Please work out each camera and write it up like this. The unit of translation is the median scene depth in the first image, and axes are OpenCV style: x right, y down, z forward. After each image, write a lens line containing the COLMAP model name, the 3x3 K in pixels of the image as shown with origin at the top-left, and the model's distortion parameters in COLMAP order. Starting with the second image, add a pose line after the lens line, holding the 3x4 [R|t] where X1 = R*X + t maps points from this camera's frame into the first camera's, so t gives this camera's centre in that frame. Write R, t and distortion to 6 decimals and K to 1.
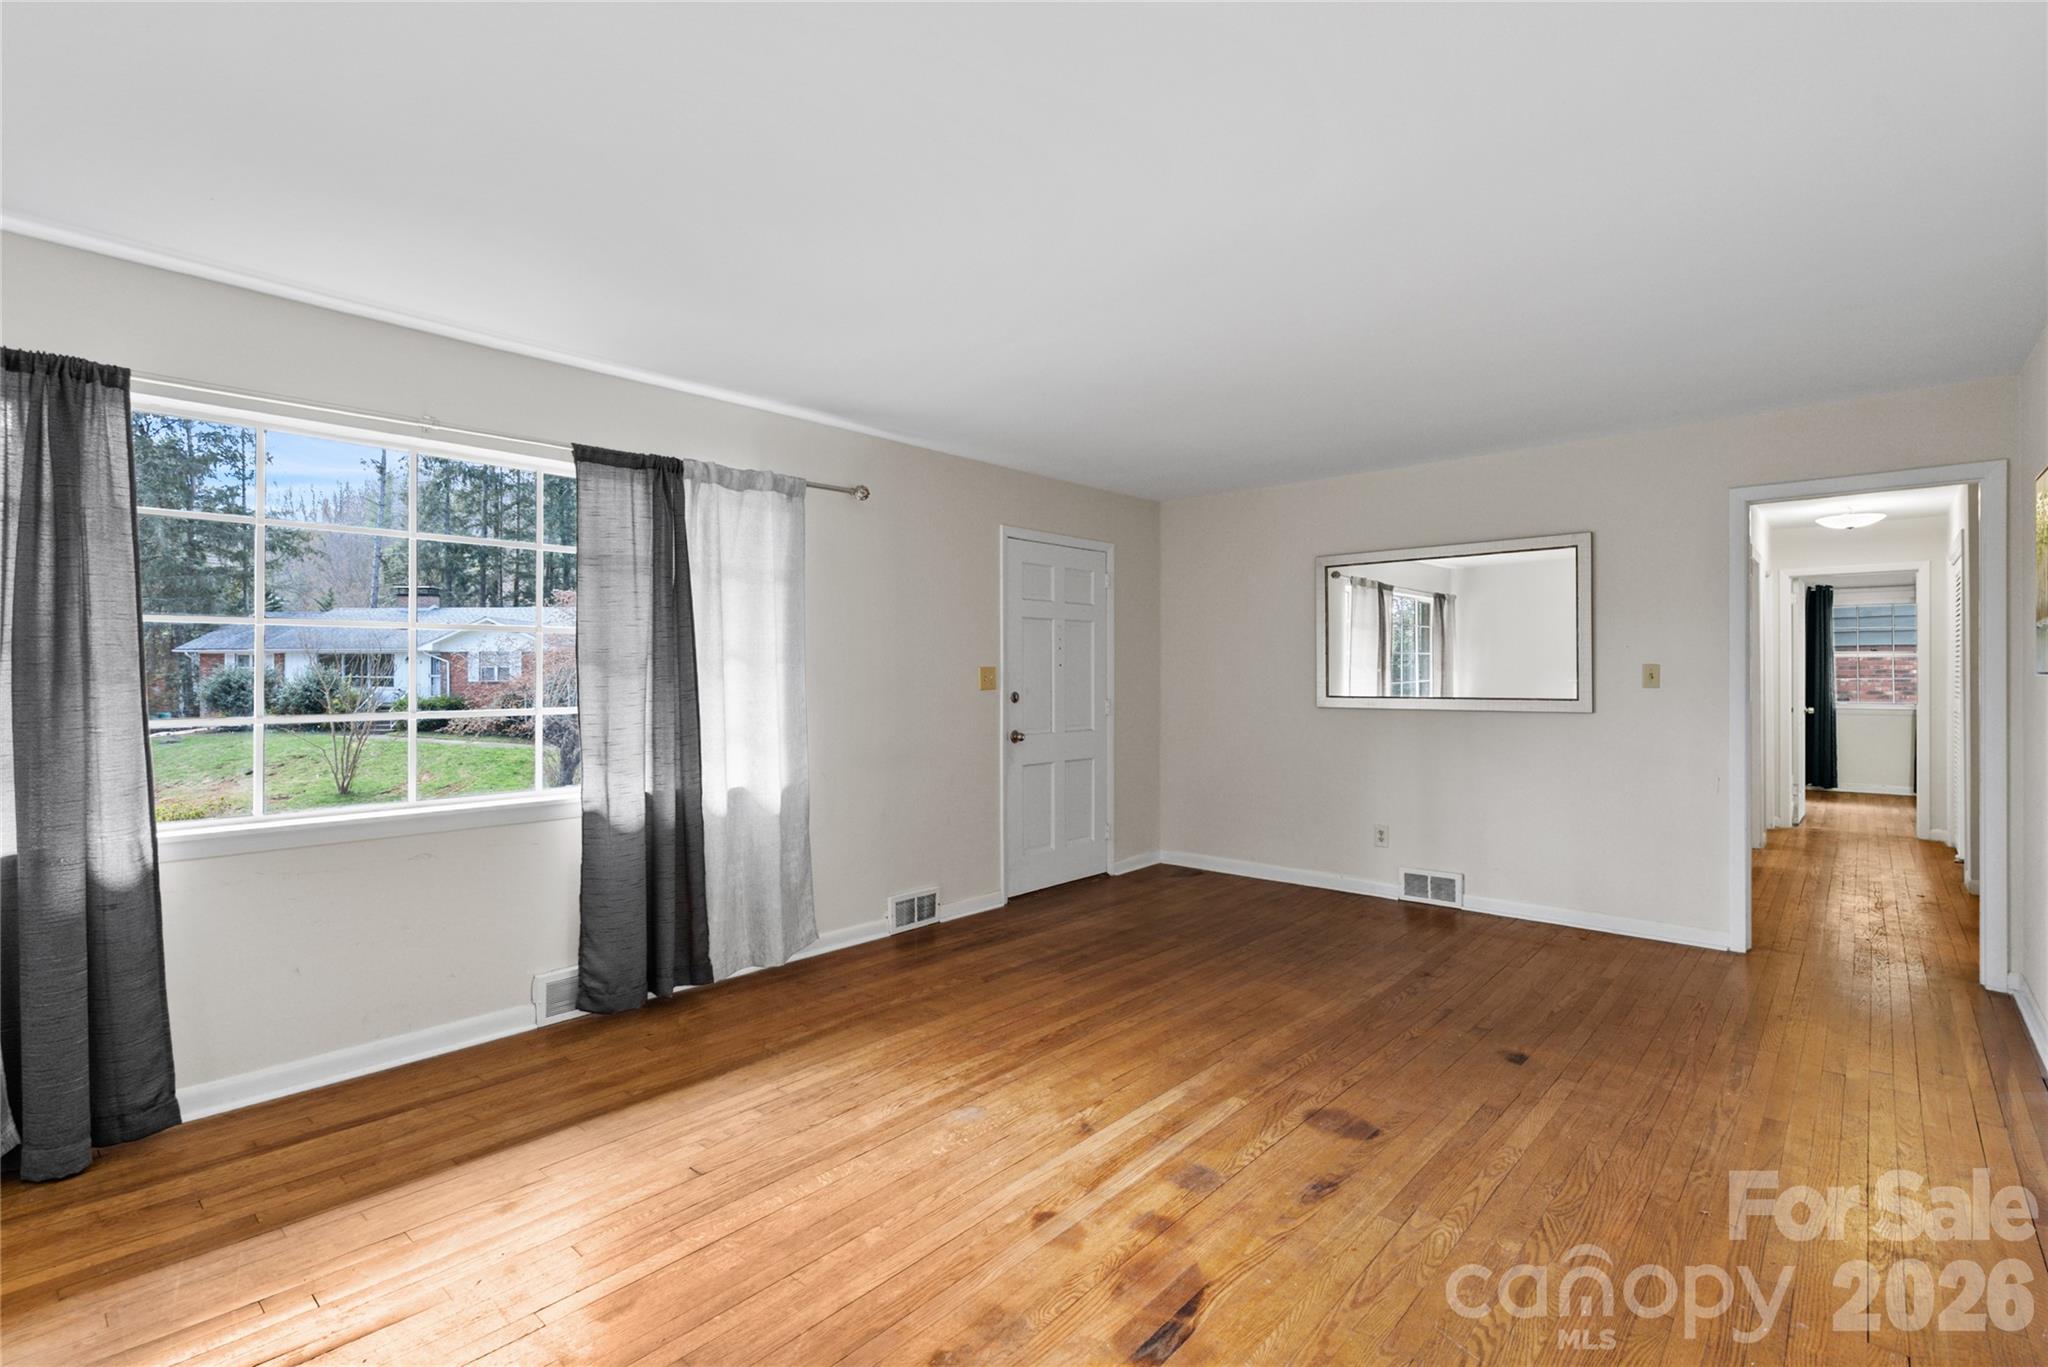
lens RADIAL K [[942.3, 0, 1019.3], [0, 942.3, 673.9], [0, 0, 1]] dist [-0.009164, 0.003833]
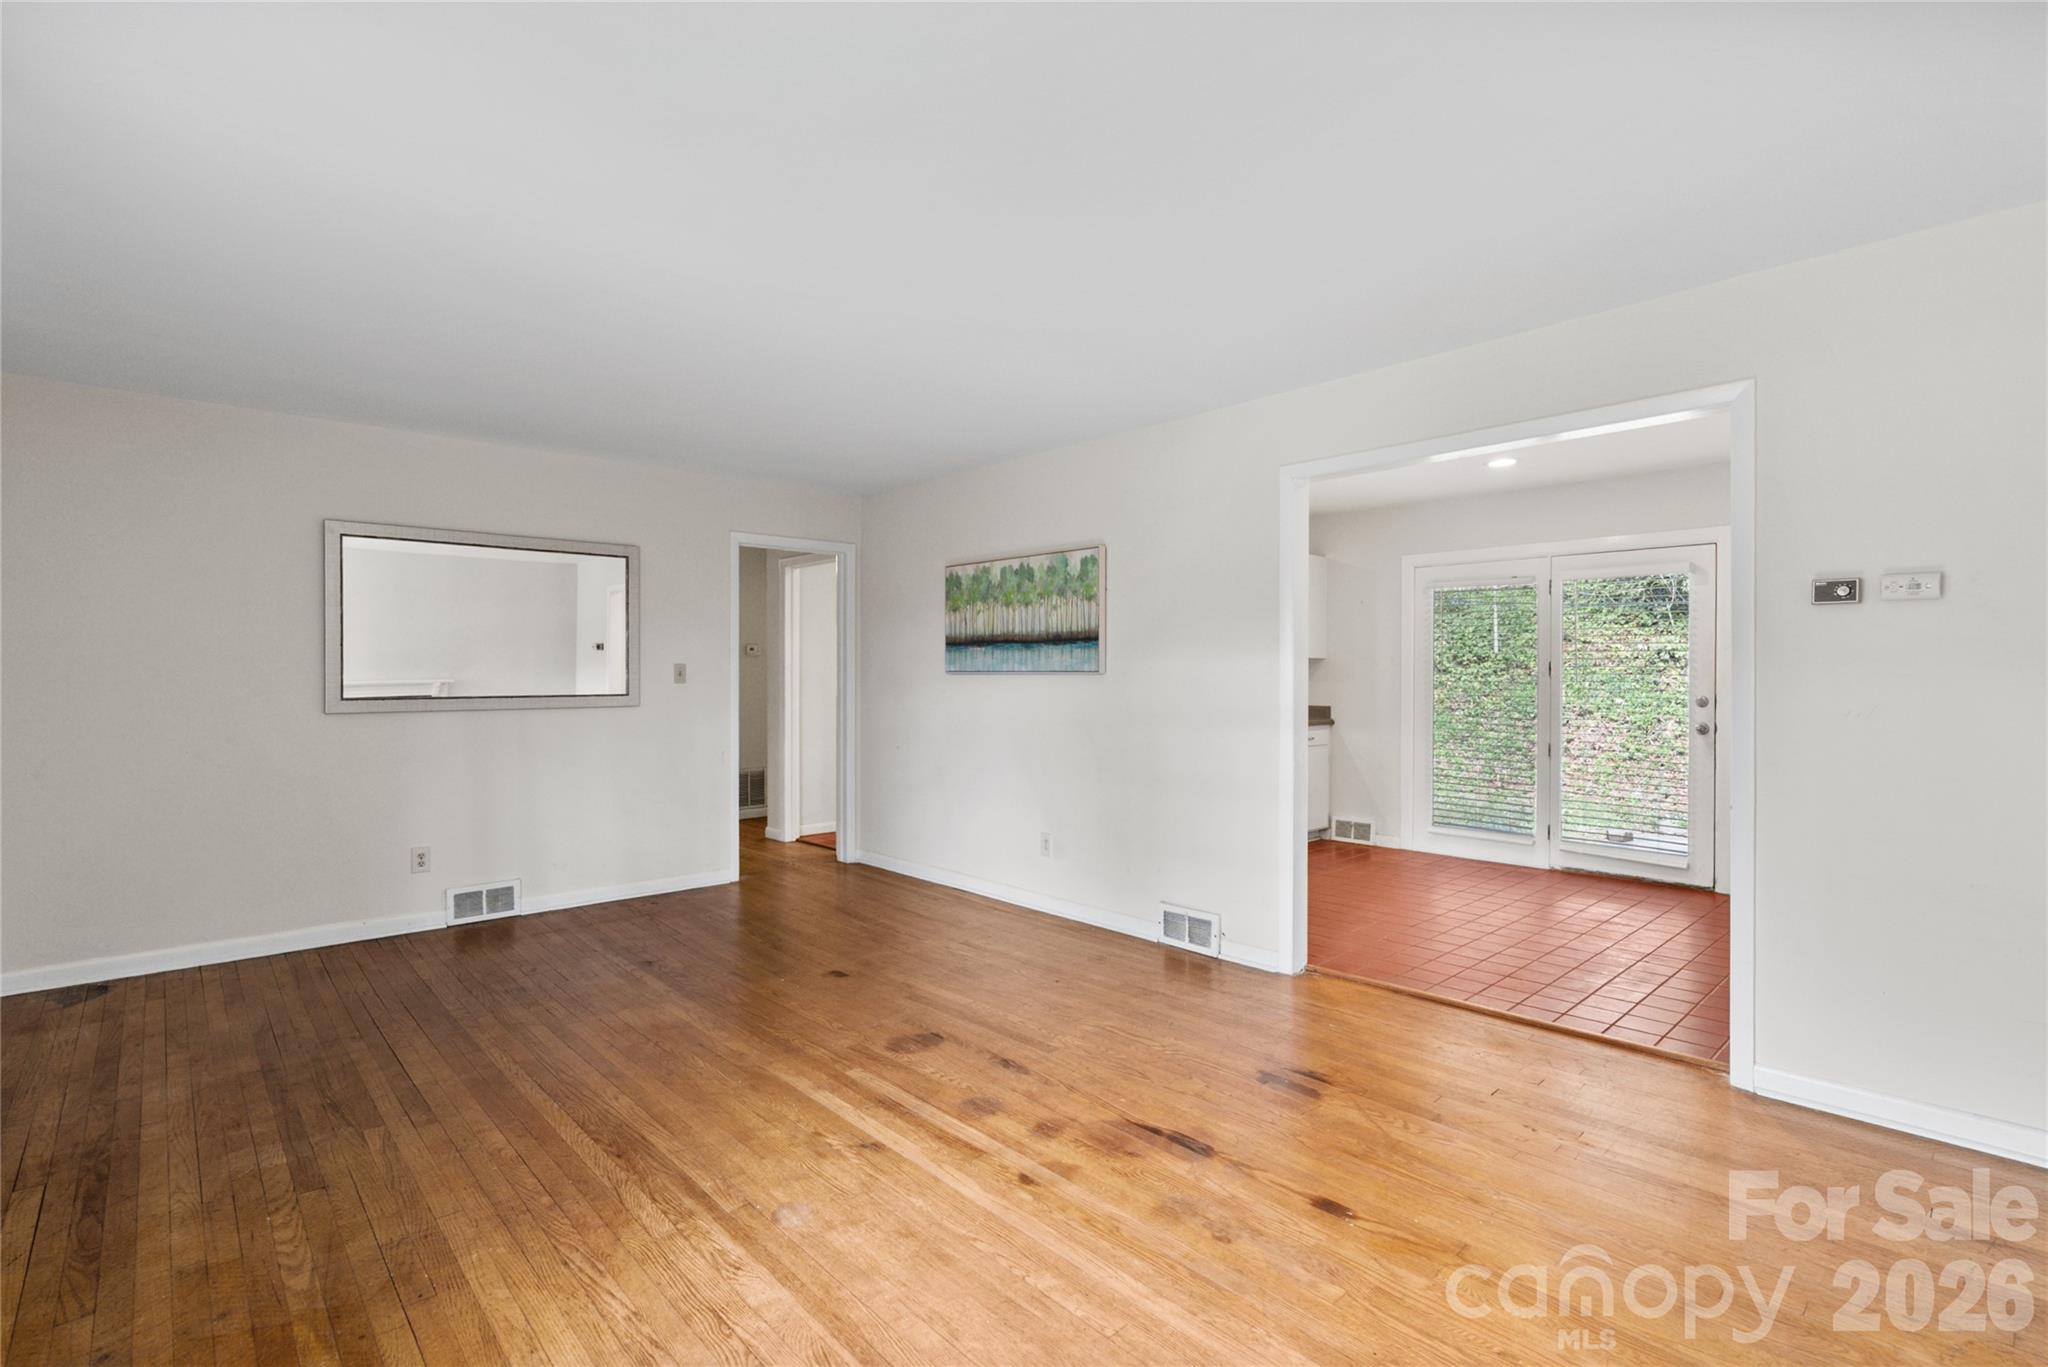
lens RADIAL K [[942.3, 0, 1038.0], [0, 942.3, 679.3], [0, 0, 1]] dist [-0.009164, 0.003833]
pose [[0.092554, -0.004742, 0.995696, -0.626282], [-0.000988, 0.999988, 0.004855, 0.003884], [-0.995707, -0.001433, 0.092548, 0.540601]]
